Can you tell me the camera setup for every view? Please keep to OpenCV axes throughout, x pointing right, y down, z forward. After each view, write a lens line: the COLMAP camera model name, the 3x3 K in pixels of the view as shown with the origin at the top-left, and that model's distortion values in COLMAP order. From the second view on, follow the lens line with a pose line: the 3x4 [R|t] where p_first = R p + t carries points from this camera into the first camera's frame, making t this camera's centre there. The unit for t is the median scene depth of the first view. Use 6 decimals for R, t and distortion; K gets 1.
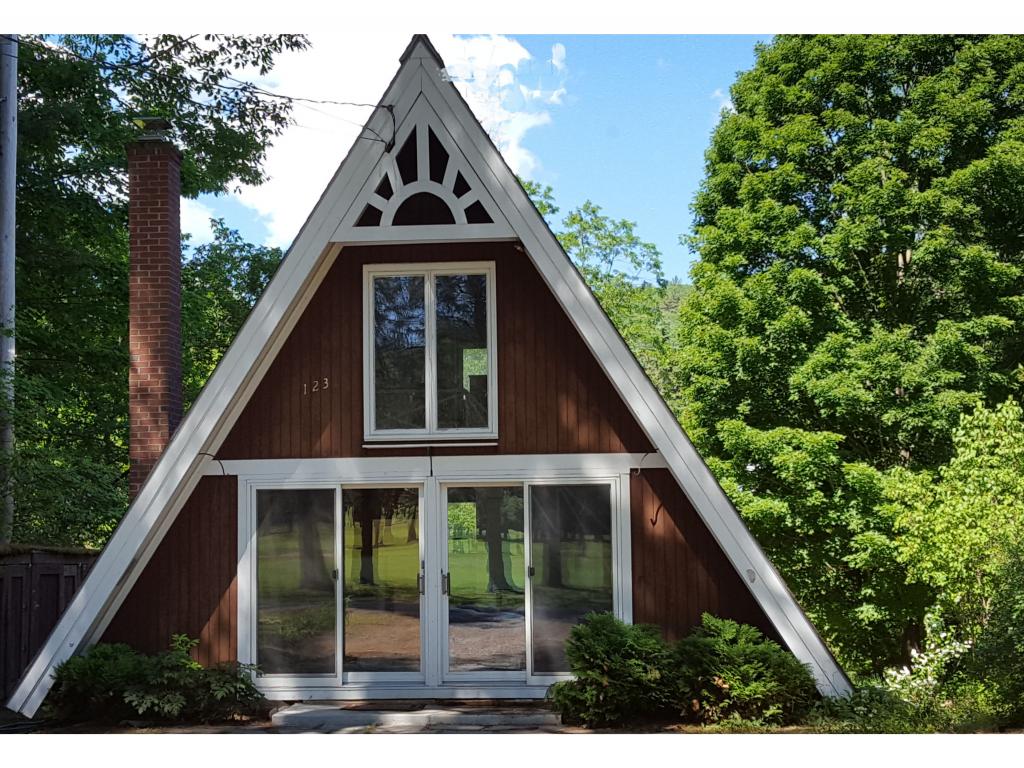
lens RADIAL K [[1206.8, 0, 512.0], [0, 1206.8, 384.0], [0, 0, 1]] dist [0.027817, -0.016296]
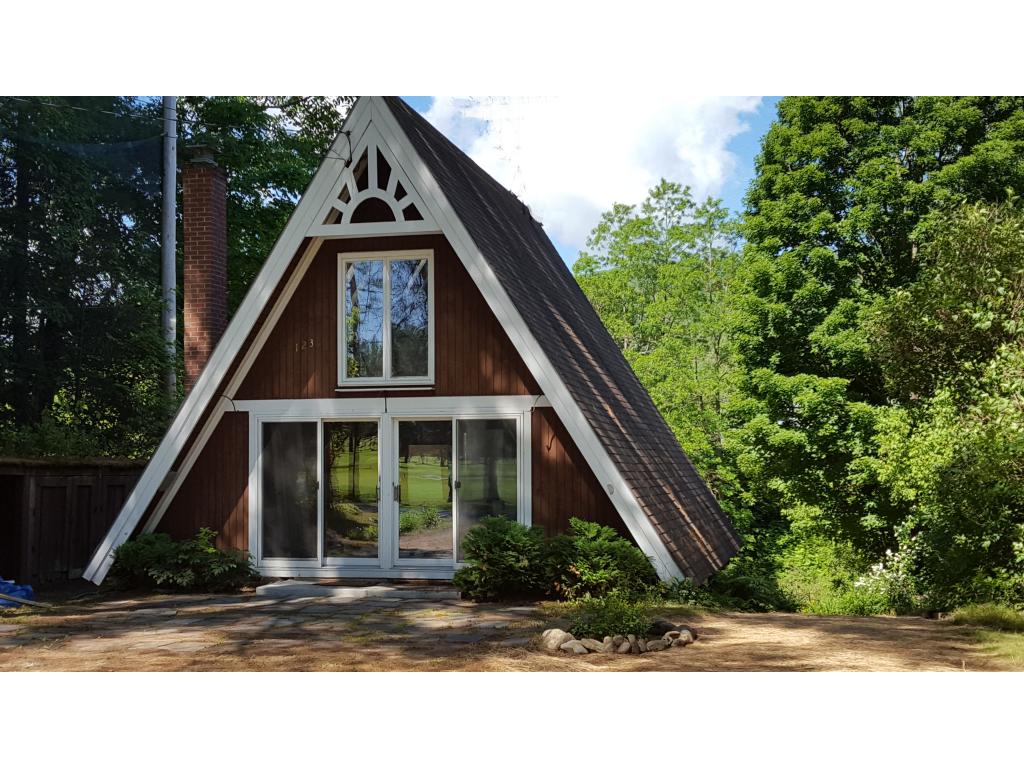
lens RADIAL K [[930.7, 0, 512.0], [0, 930.7, 384.0], [0, 0, 1]] dist [0.007734, 0.009144]
pose [[0.994549, -0.001019, -0.104268, 0.174617], [0.005809, 0.998941, 0.045652, -0.001073], [0.104111, -0.046008, 0.993501, -0.001307]]
